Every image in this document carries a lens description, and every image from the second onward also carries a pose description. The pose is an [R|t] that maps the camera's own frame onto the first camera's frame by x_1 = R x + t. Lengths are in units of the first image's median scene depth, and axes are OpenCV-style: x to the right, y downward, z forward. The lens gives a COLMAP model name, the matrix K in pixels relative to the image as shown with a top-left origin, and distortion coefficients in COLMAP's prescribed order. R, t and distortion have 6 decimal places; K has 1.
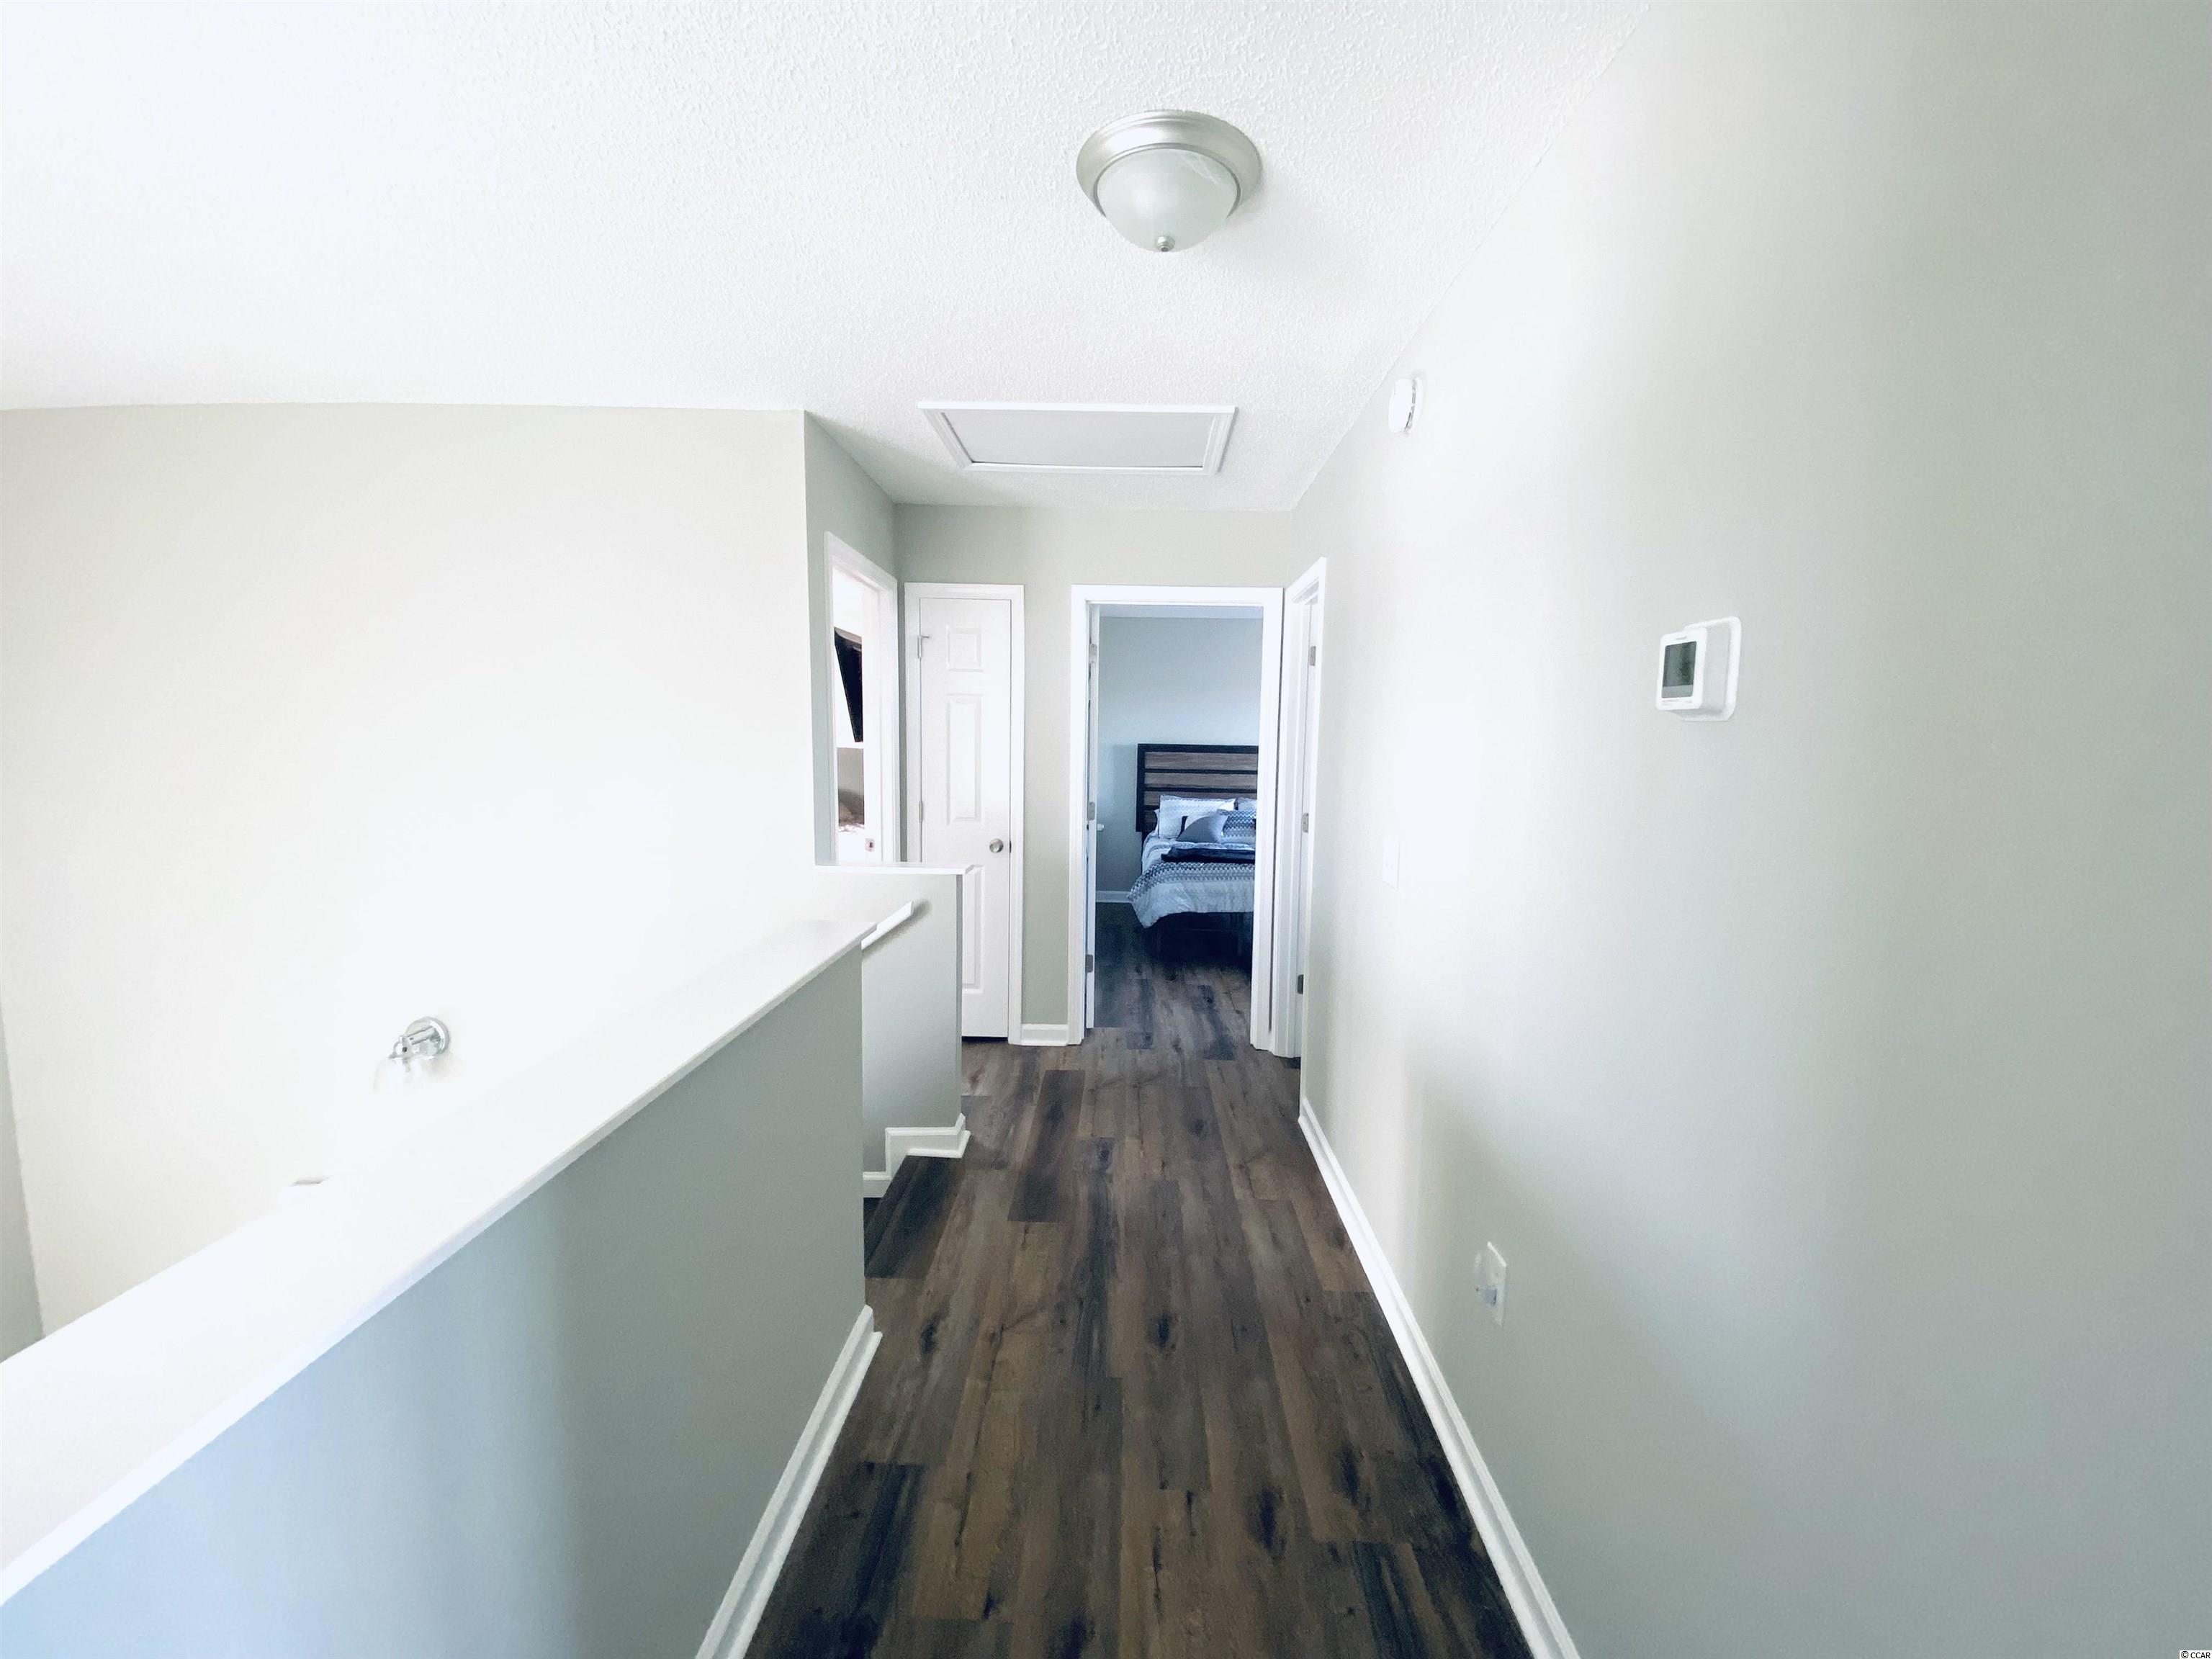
lens RADIAL K [[912.9, 0, 1119.6], [0, 912.9, 824.7], [0, 0, 1]] dist [0.010560, -0.000472]
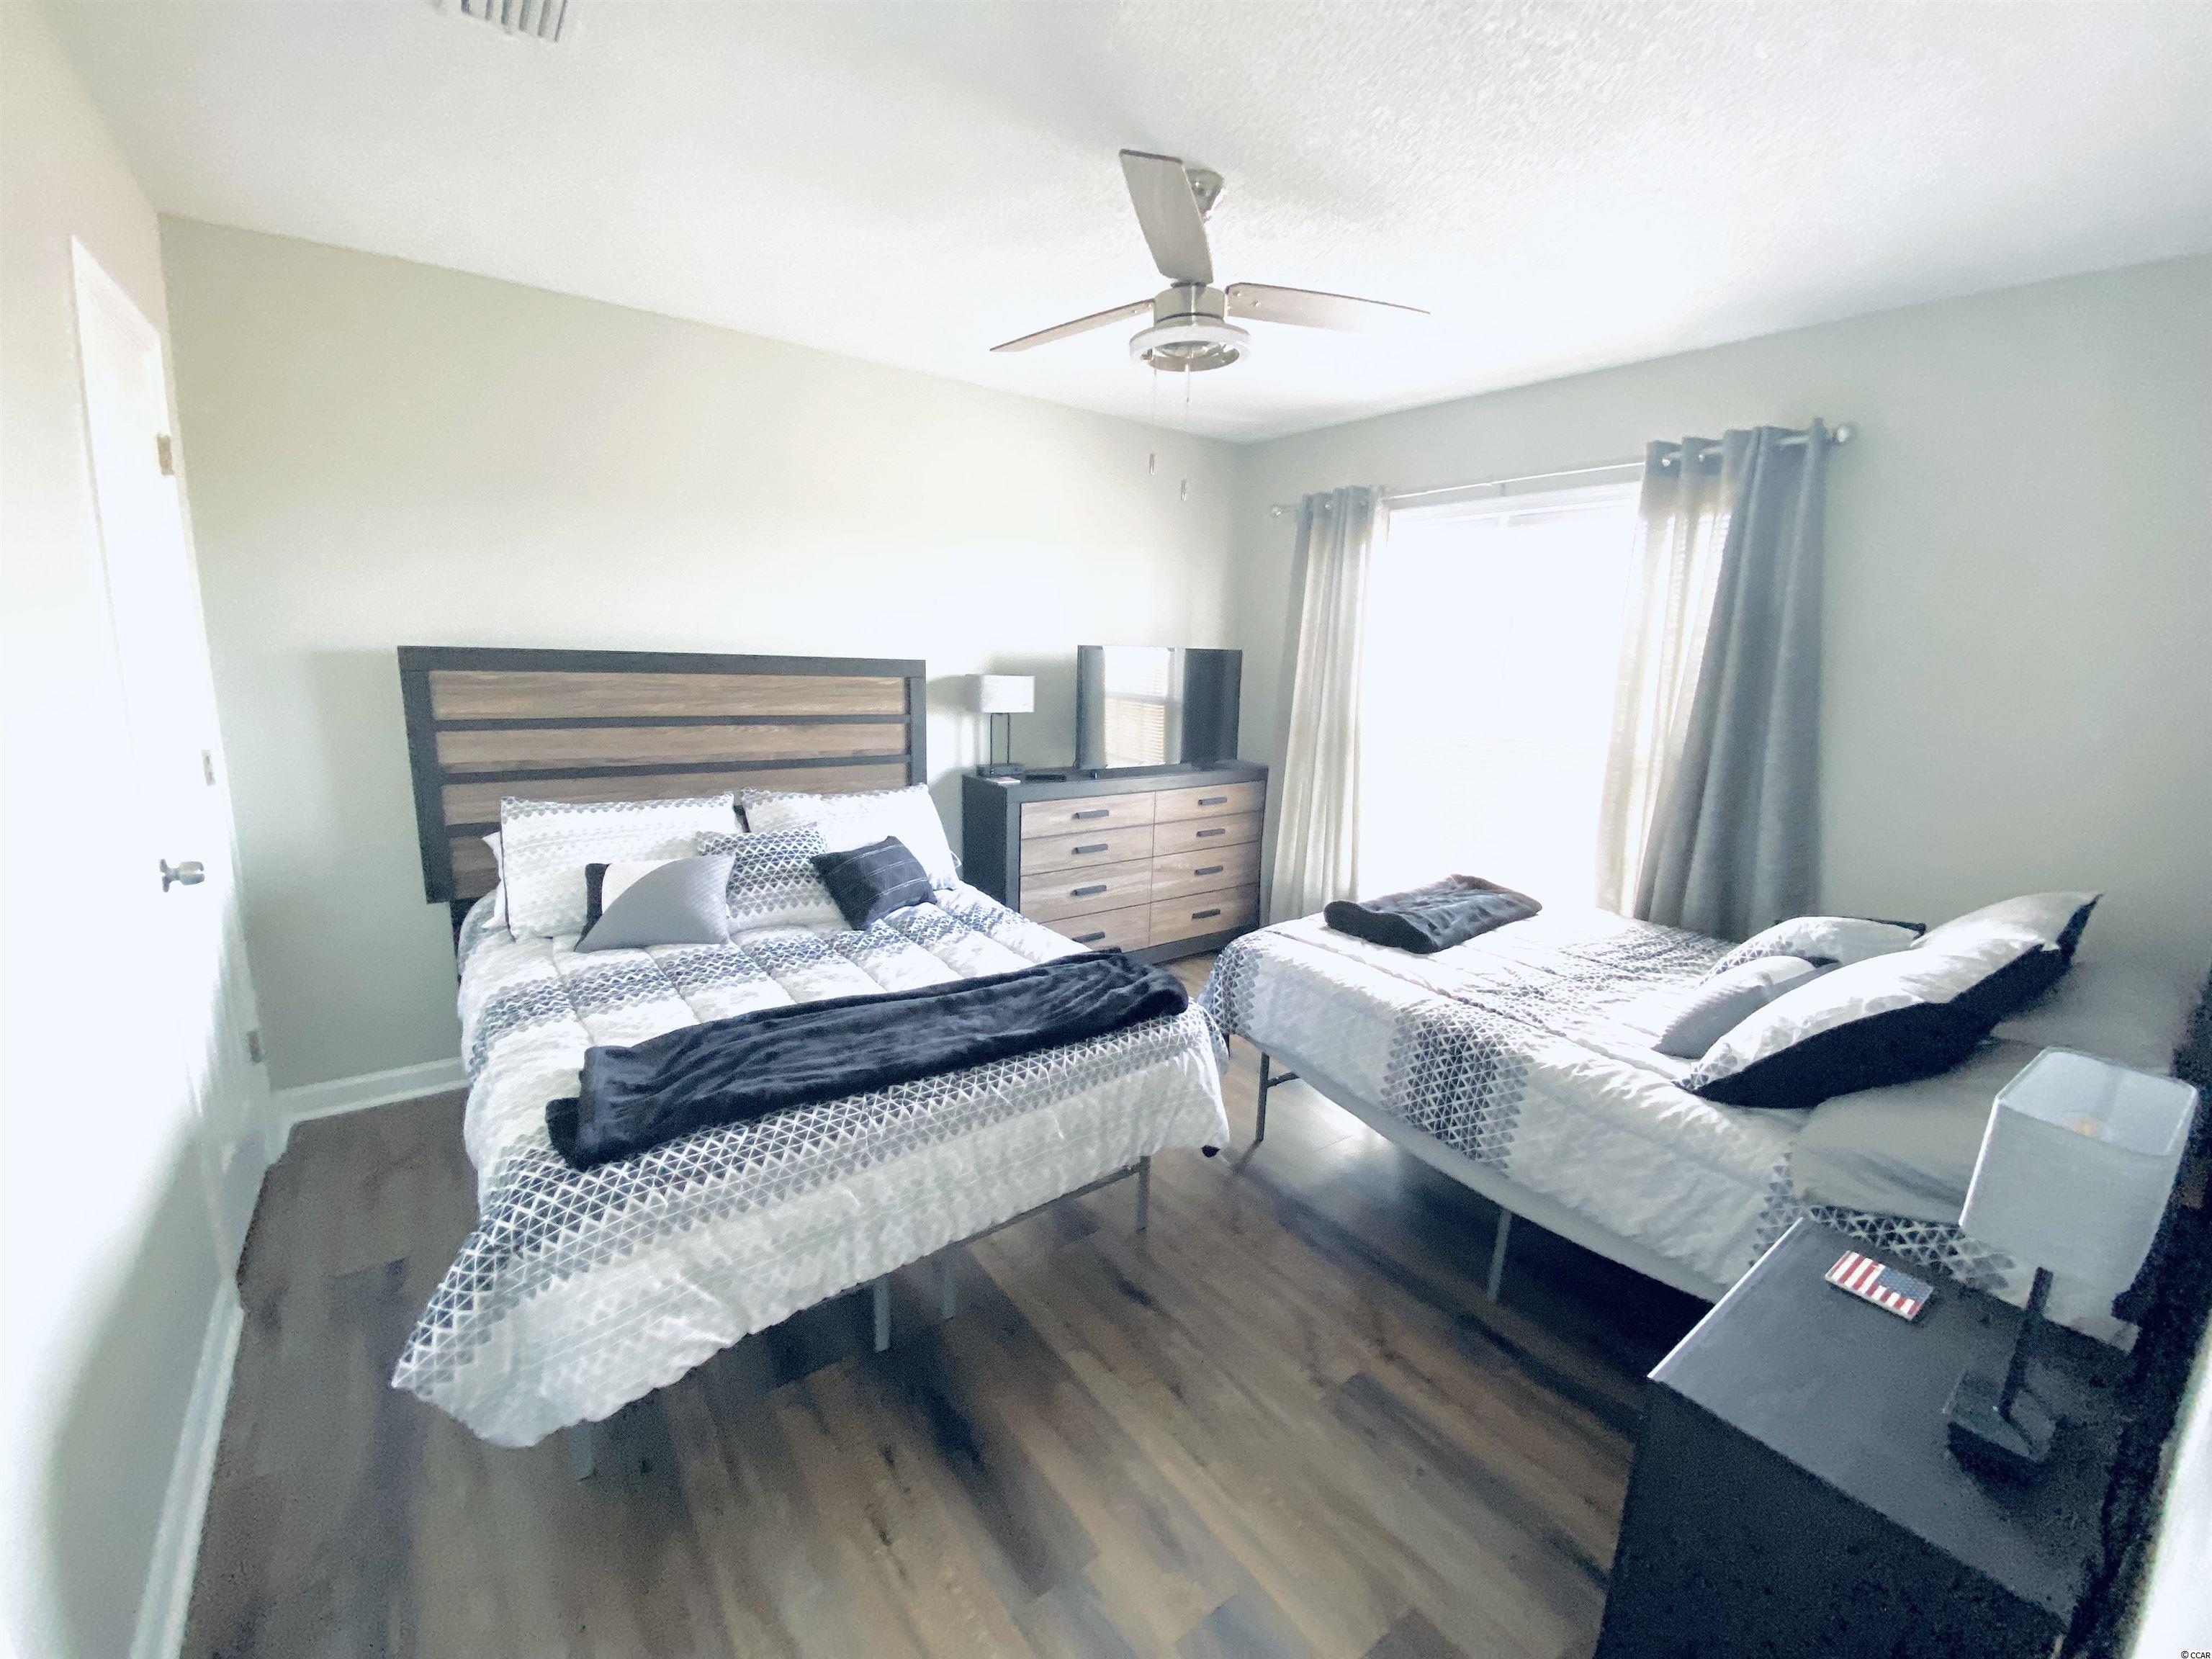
lens RADIAL K [[912.9, 0, 1119.6], [0, 912.9, 824.7], [0, 0, 1]] dist [0.010560, -0.000472]
pose [[0.796333, -0.113518, 0.594111, 0.024756], [0.044957, 0.990622, 0.129021, -0.057849], [-0.603186, -0.076034, 0.793968, 0.588845]]
